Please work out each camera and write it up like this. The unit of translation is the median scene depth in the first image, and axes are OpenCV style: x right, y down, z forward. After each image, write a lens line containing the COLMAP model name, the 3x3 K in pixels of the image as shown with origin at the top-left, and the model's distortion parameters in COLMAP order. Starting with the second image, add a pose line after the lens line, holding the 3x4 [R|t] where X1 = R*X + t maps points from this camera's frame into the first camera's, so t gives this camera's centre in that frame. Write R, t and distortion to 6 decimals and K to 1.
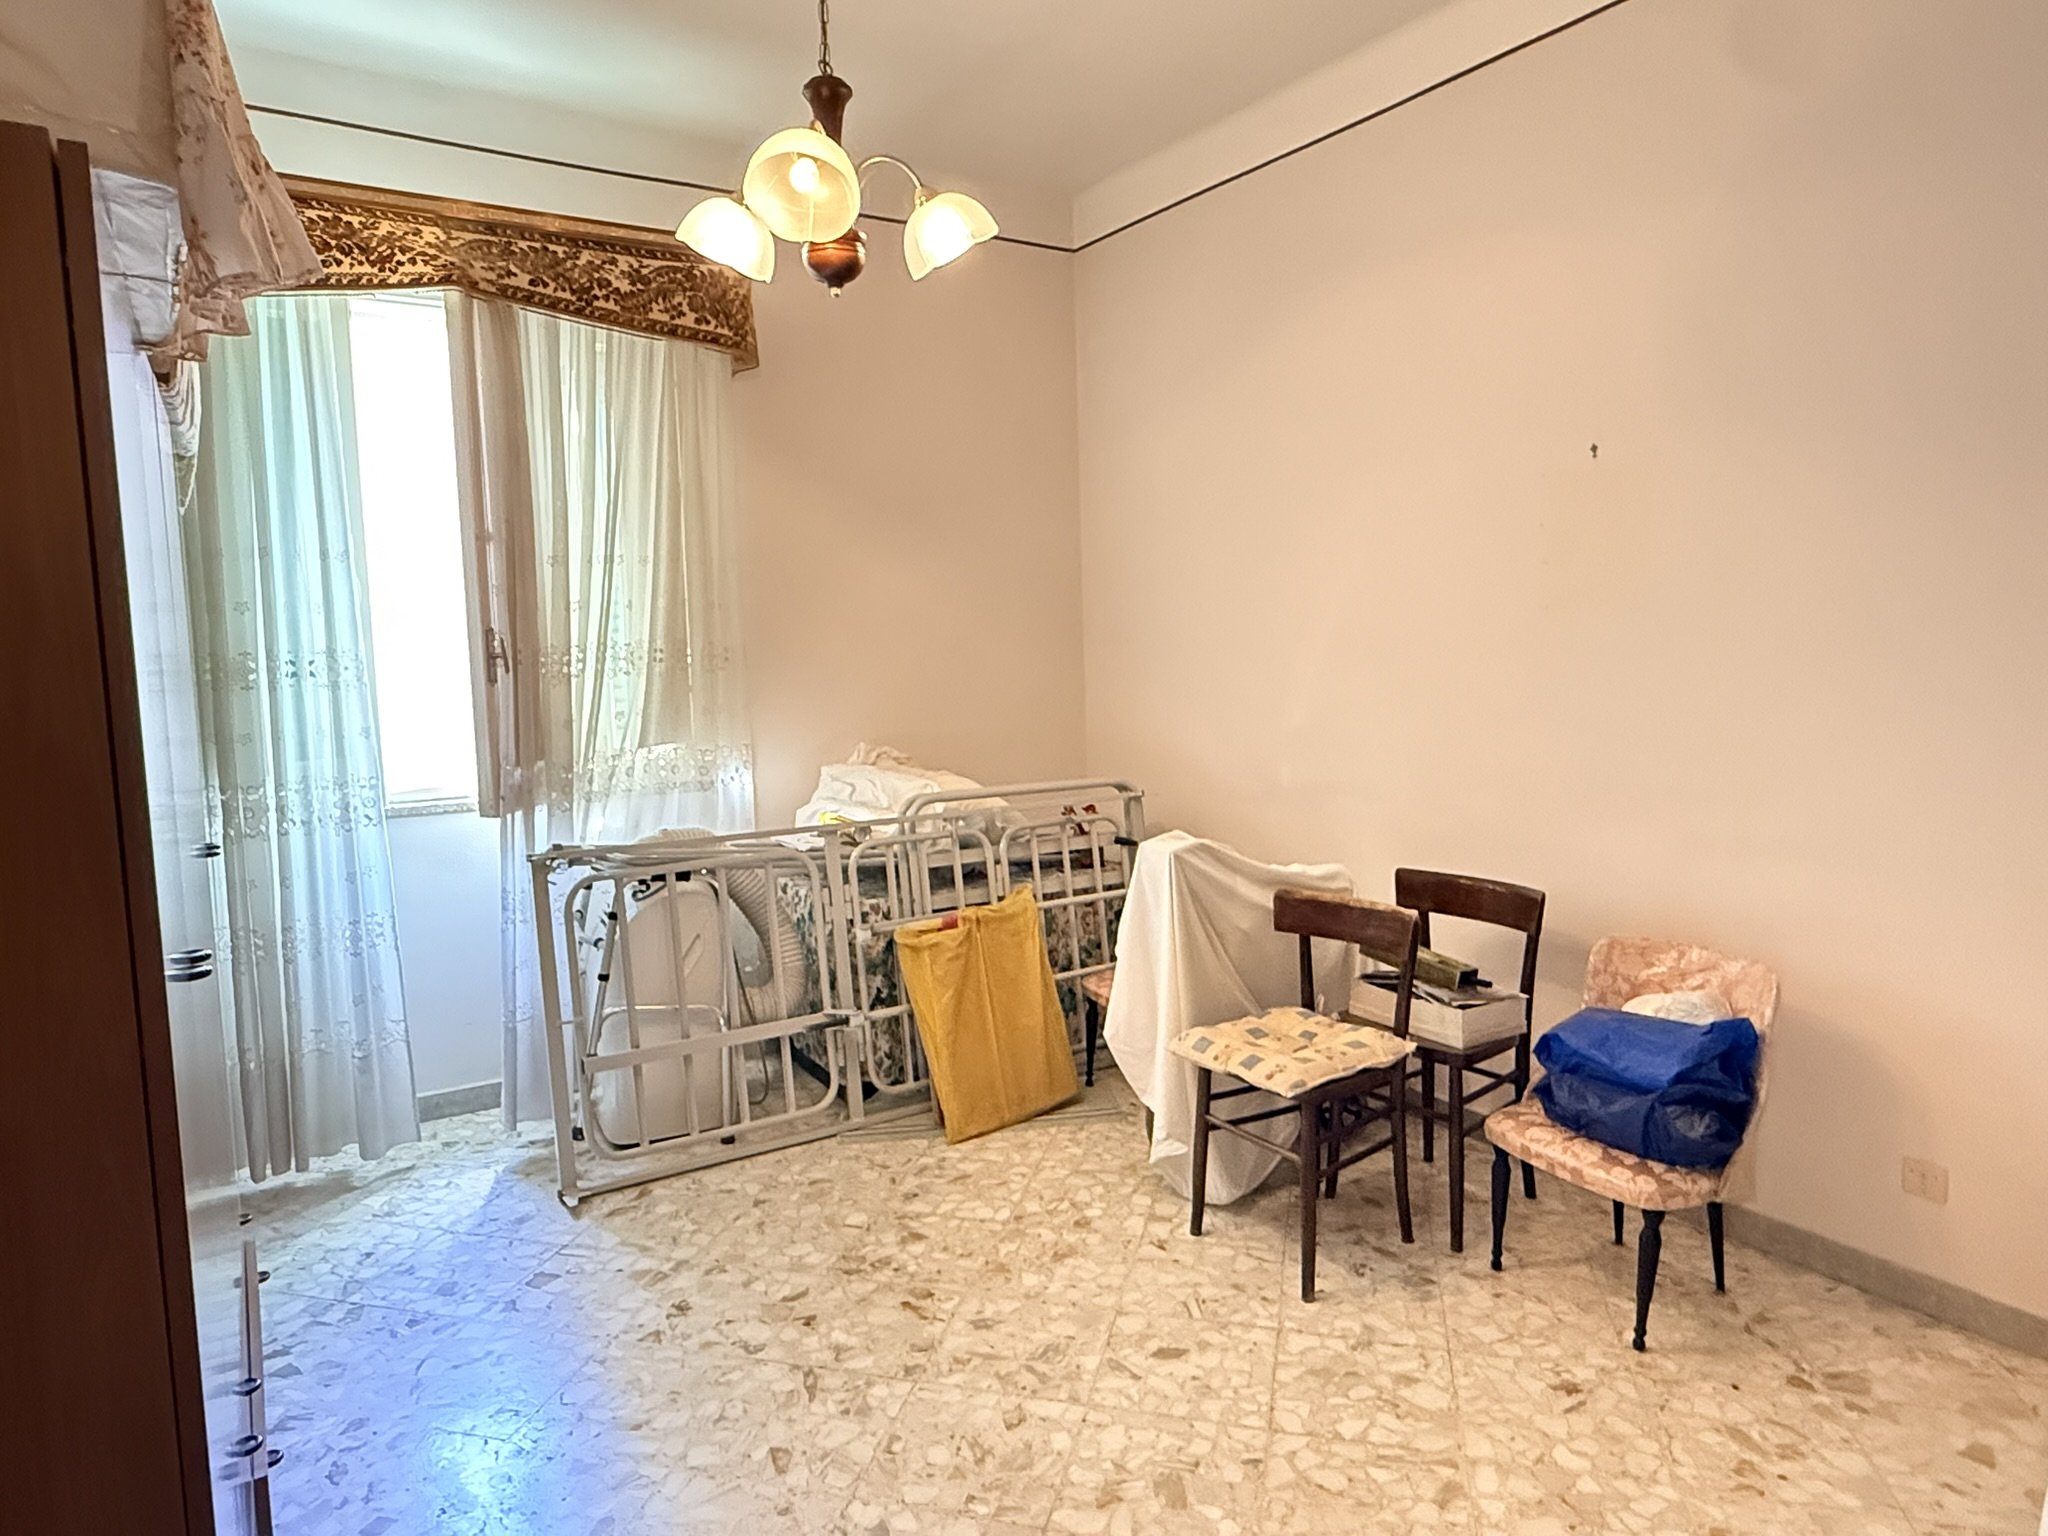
lens RADIAL K [[1268.7, 0, 1022.9], [0, 1268.7, 762.3], [0, 0, 1]] dist [-0.000055, 0.000137]
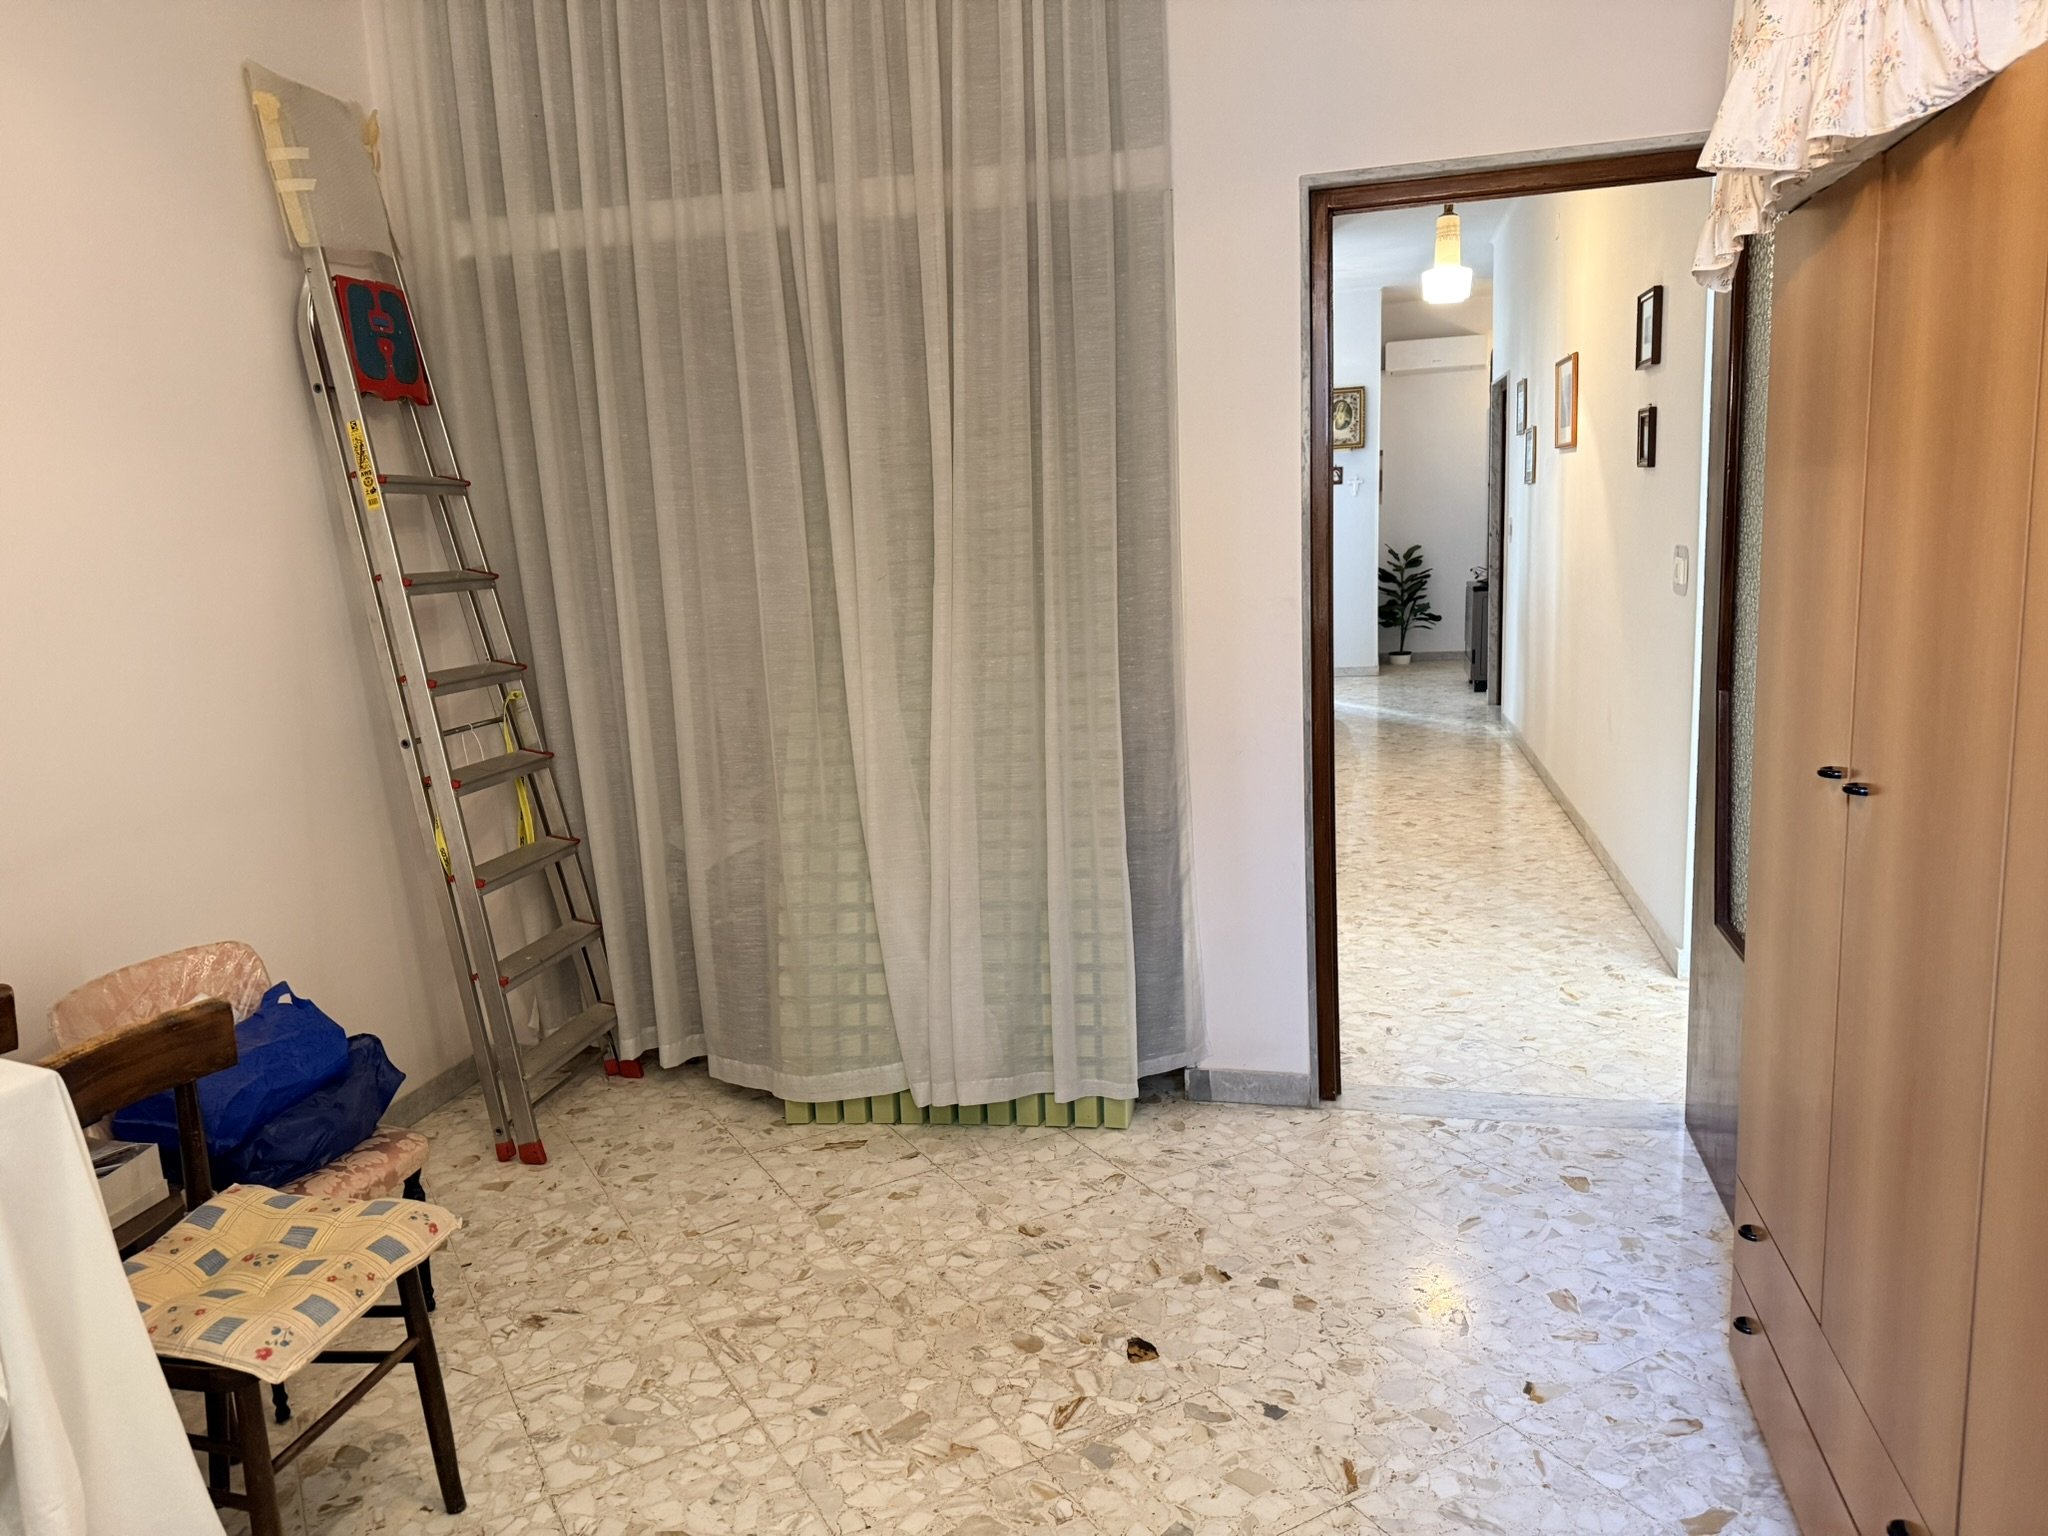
lens RADIAL K [[1432.4, 0, 1022.8], [0, 1432.4, 769.4], [0, 0, 1]] dist [0.050297, -0.041891]
pose [[-0.685003, -0.080796, 0.724046, -0.678788], [0.139645, 0.960843, 0.239334, -0.155490], [-0.715032, 0.265054, -0.646897, 1.470443]]
